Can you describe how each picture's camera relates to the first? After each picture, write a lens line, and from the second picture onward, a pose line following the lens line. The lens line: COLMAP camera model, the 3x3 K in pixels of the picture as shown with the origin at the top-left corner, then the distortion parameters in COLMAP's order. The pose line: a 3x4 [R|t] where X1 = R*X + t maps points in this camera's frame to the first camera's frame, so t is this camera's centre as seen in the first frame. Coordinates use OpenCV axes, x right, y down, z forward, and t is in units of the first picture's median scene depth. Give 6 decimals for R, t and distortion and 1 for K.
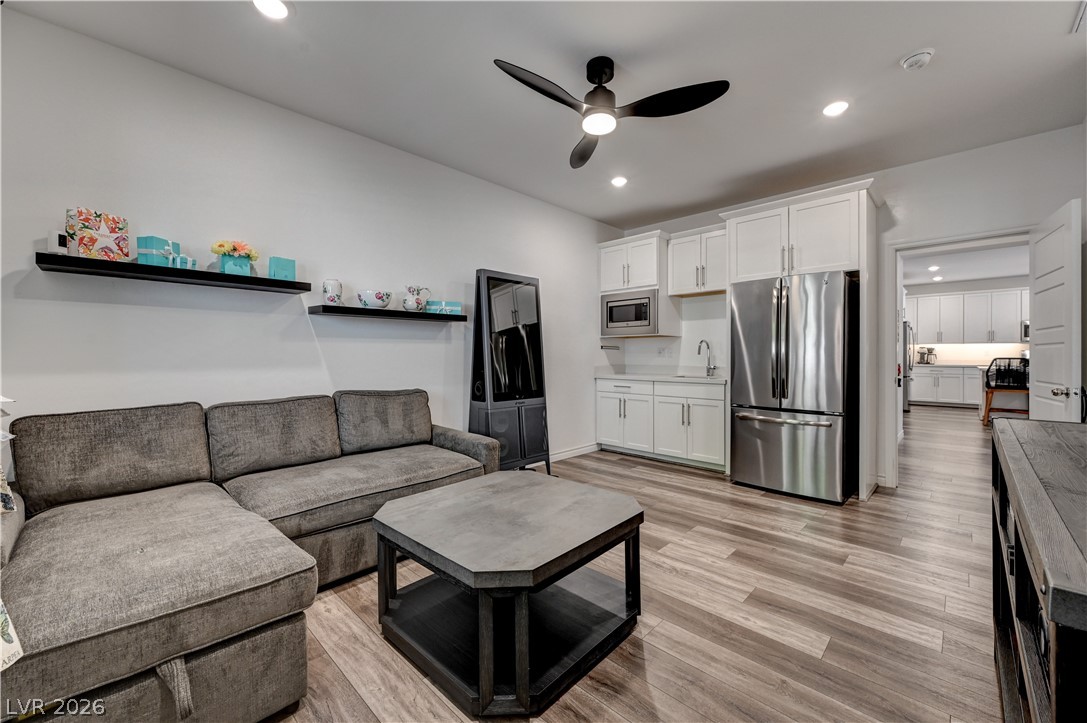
lens RADIAL K [[432.3, 0, 544.4], [0, 432.3, 358.5], [0, 0, 1]] dist [-0.002319, 0.000709]
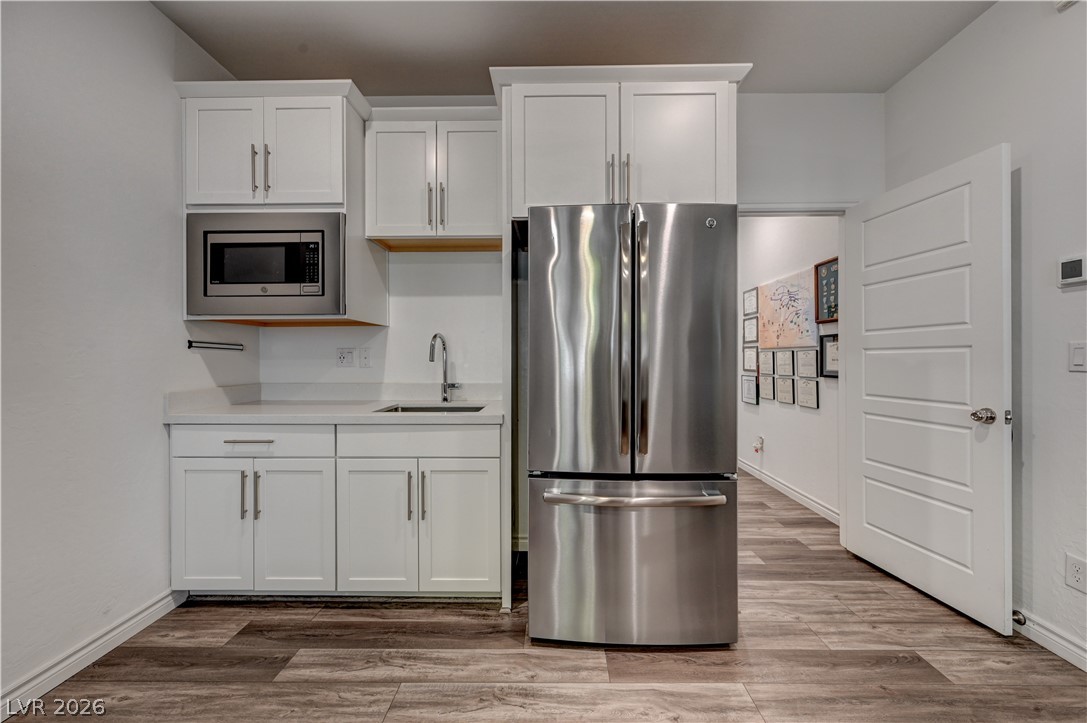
lens RADIAL K [[432.3, 0, 549.1], [0, 432.3, 357.4], [0, 0, 1]] dist [-0.002319, 0.000709]
pose [[0.721555, 0.001586, 0.692356, 0.105078], [0.006815, 0.999933, -0.009393, -0.008297], [-0.692324, 0.011496, 0.721495, 0.526829]]
